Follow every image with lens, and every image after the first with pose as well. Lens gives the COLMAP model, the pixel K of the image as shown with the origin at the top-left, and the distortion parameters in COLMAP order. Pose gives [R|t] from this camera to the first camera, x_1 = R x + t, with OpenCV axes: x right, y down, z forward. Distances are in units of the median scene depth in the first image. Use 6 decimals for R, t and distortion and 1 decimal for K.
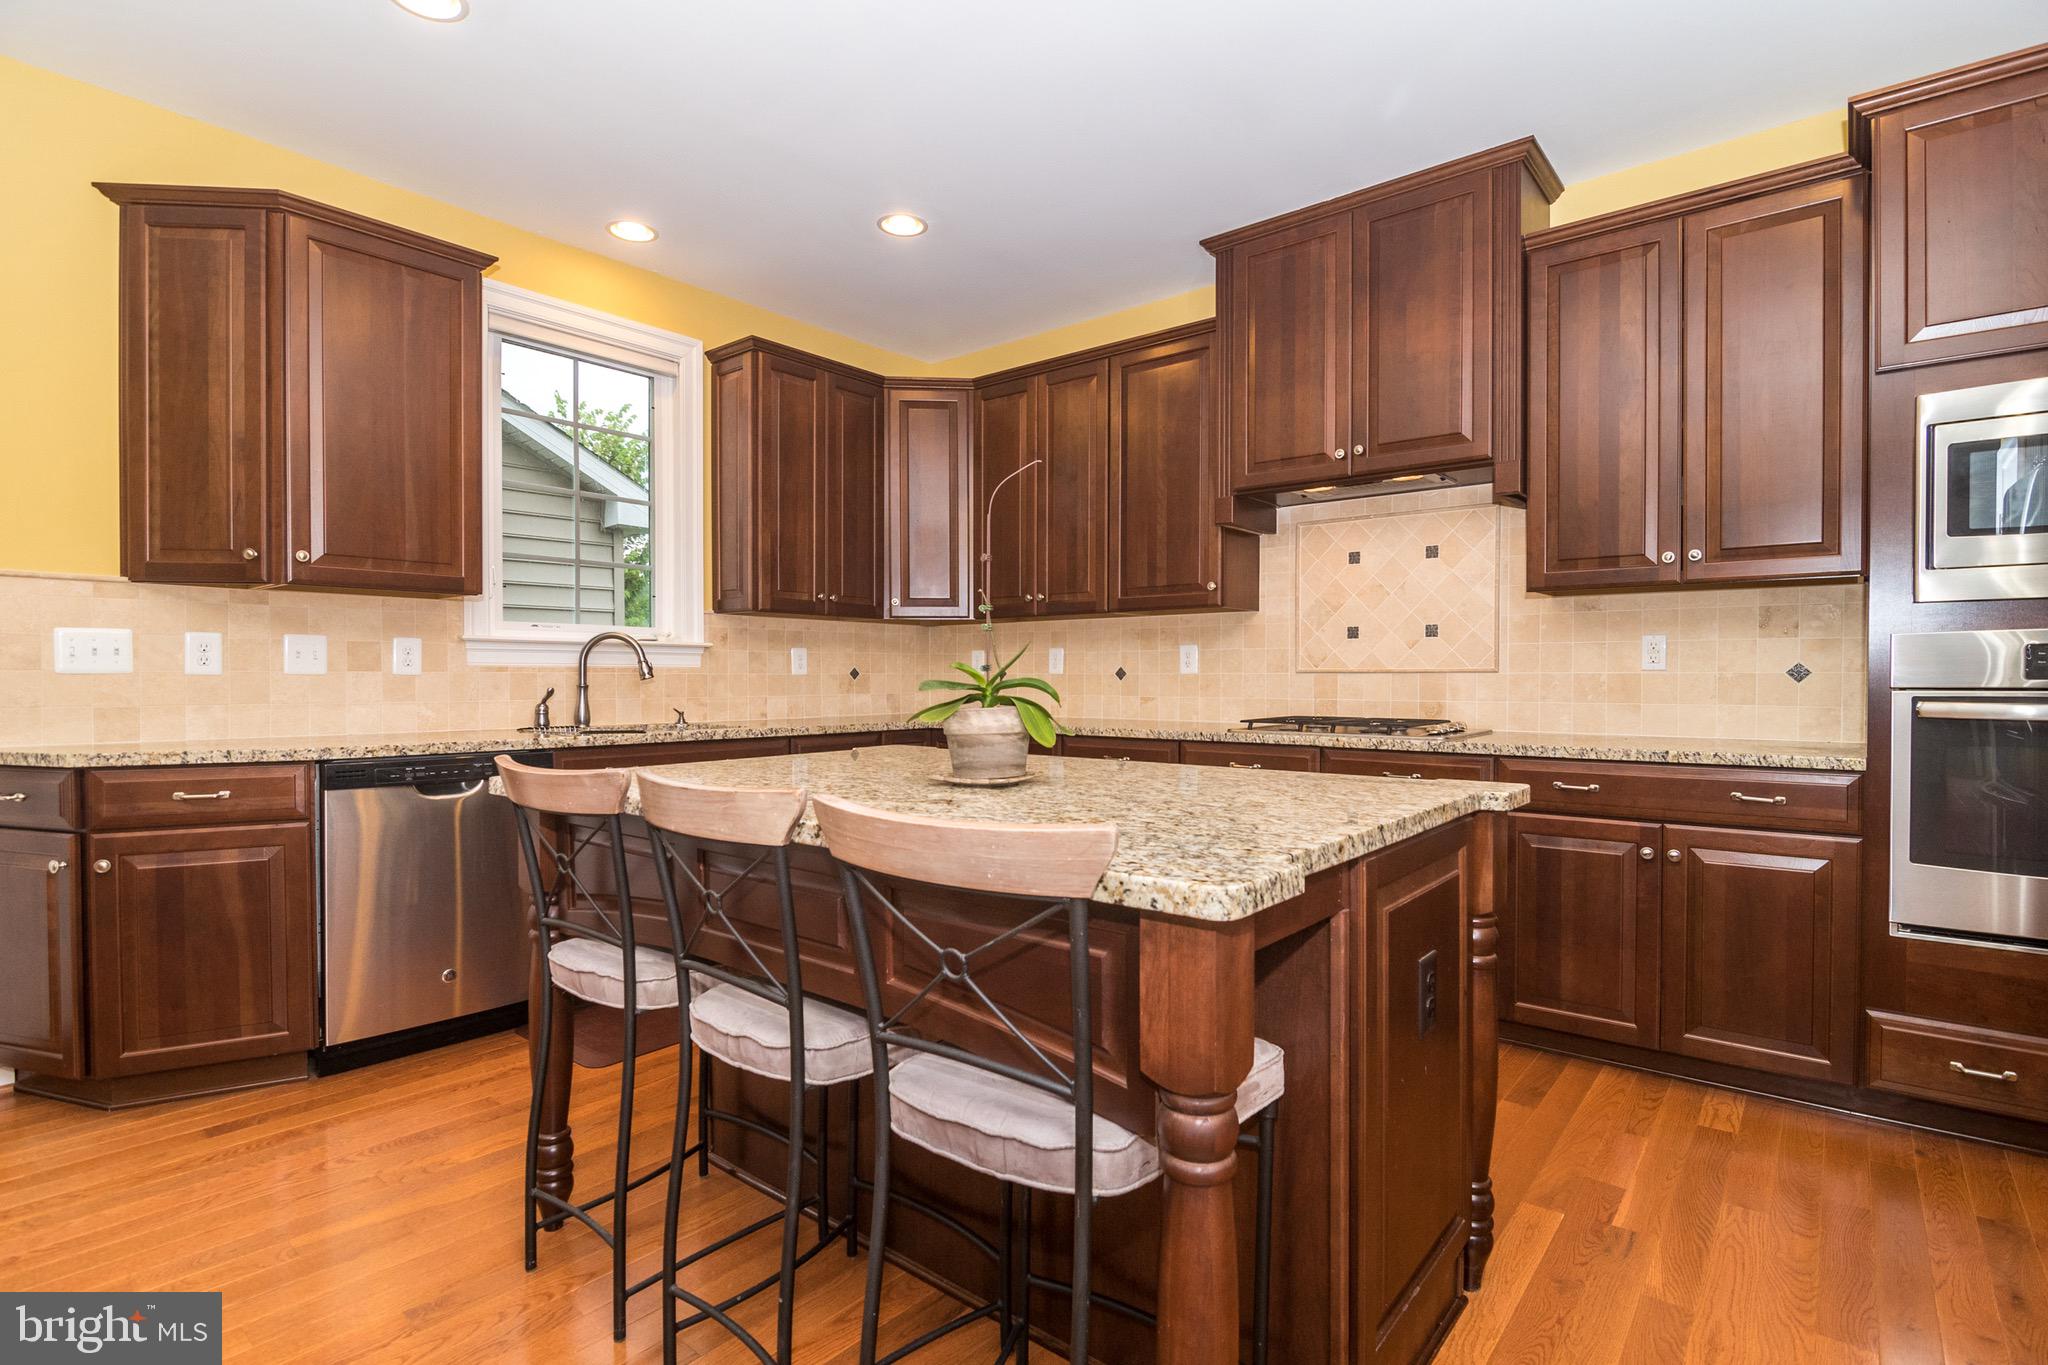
lens RADIAL K [[1002.3, 0, 1038.3], [0, 1002.3, 687.2], [0, 0, 1]] dist [-0.011801, -0.001041]
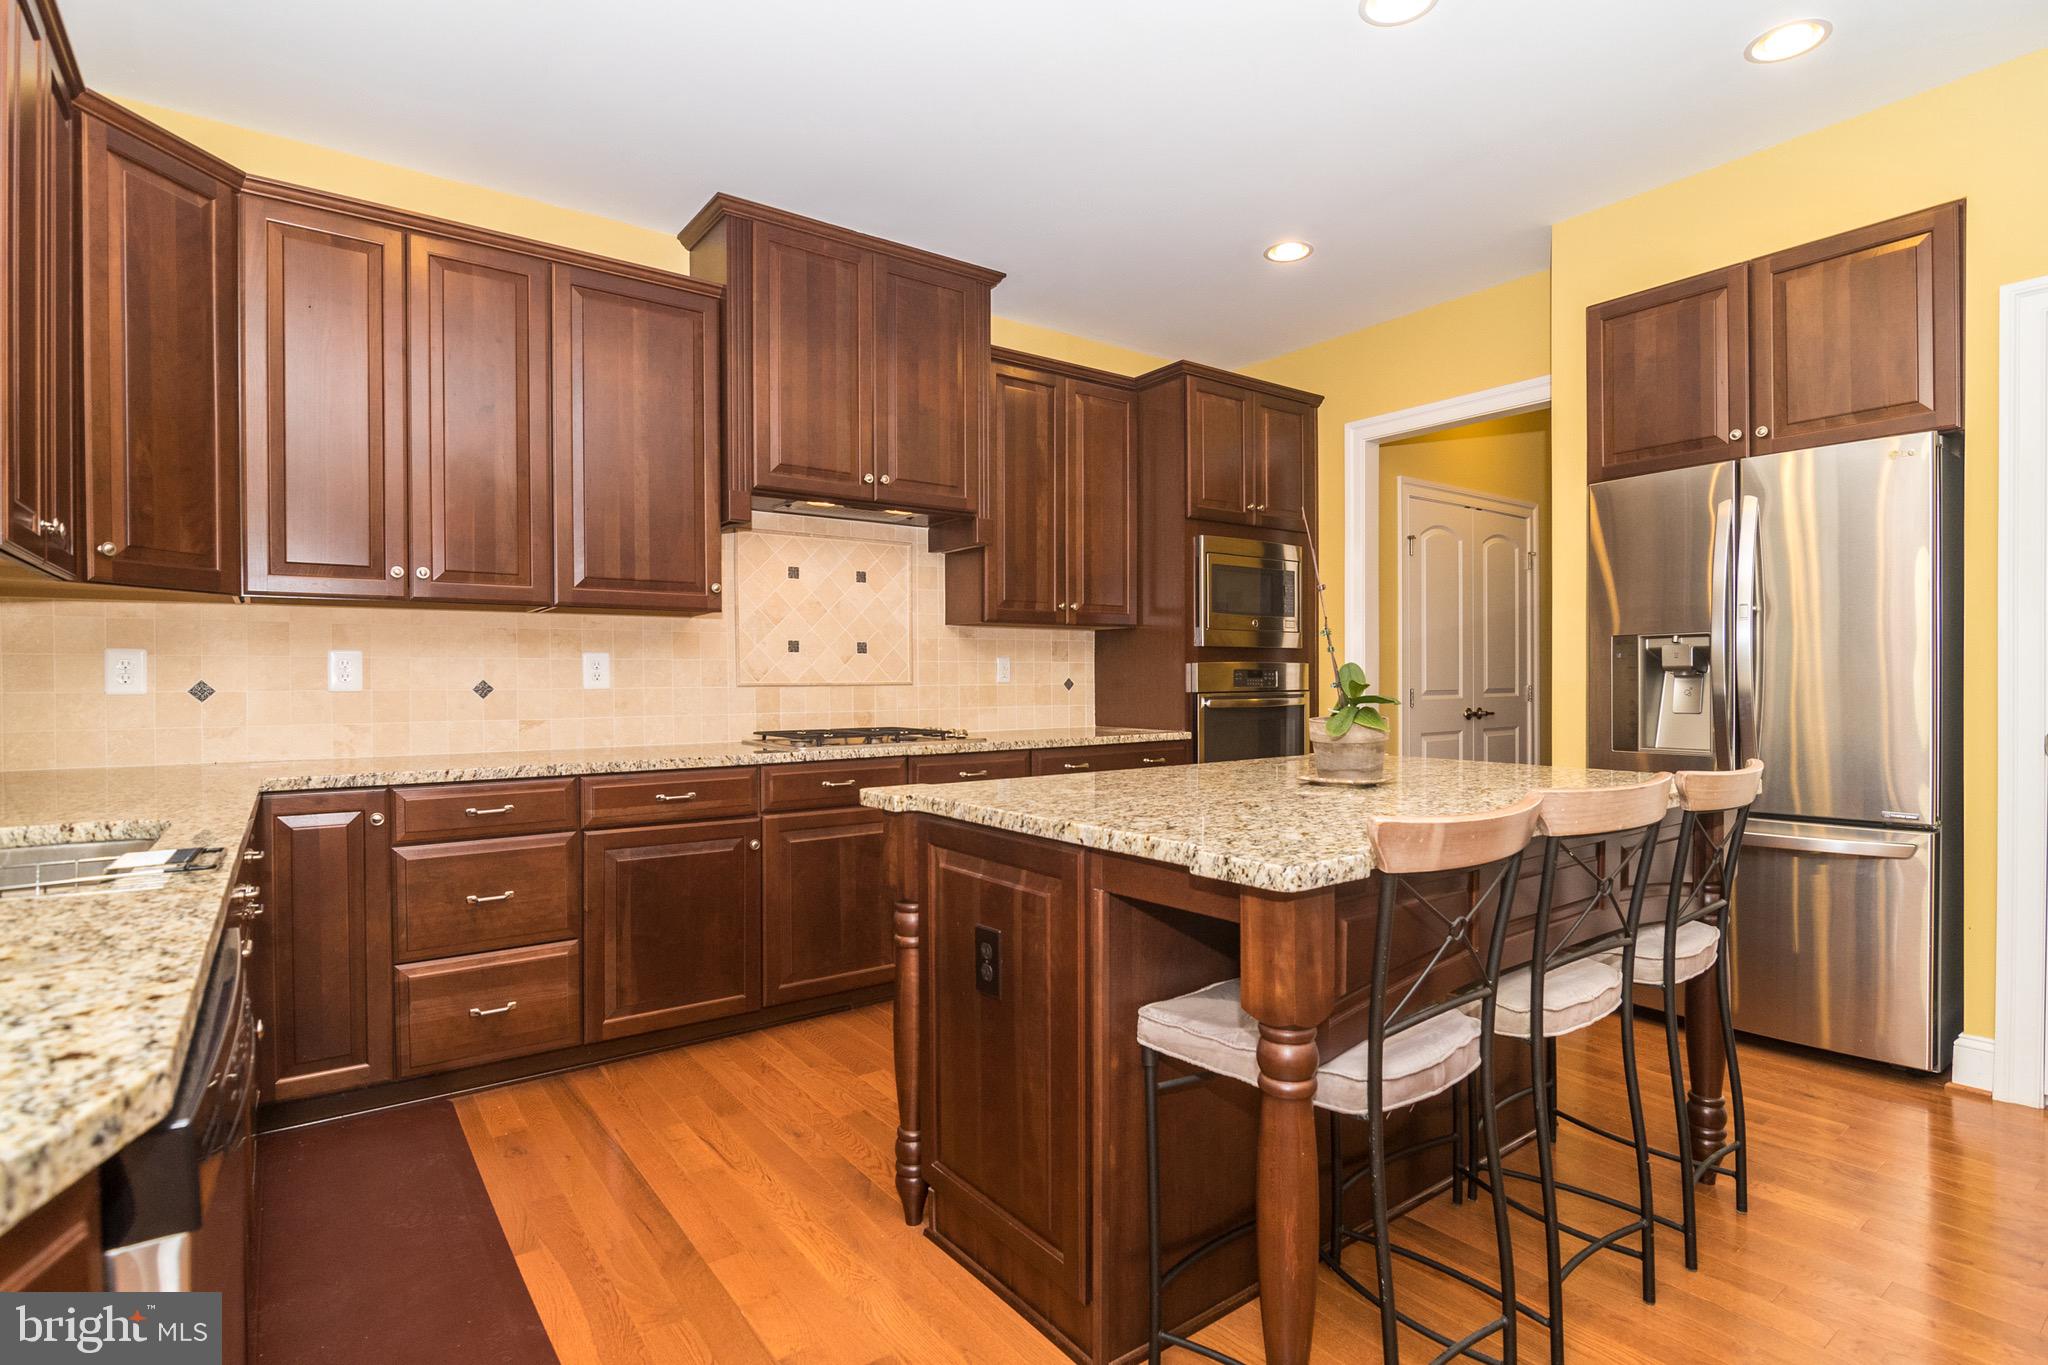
lens RADIAL K [[1002.3, 0, 1038.3], [0, 1002.3, 687.2], [0, 0, 1]] dist [-0.011801, -0.001041]
pose [[0.241126, -0.007952, 0.970461, -0.692537], [0.016442, 0.999856, 0.004108, -0.015277], [-0.970354, 0.014965, 0.241223, 0.588960]]
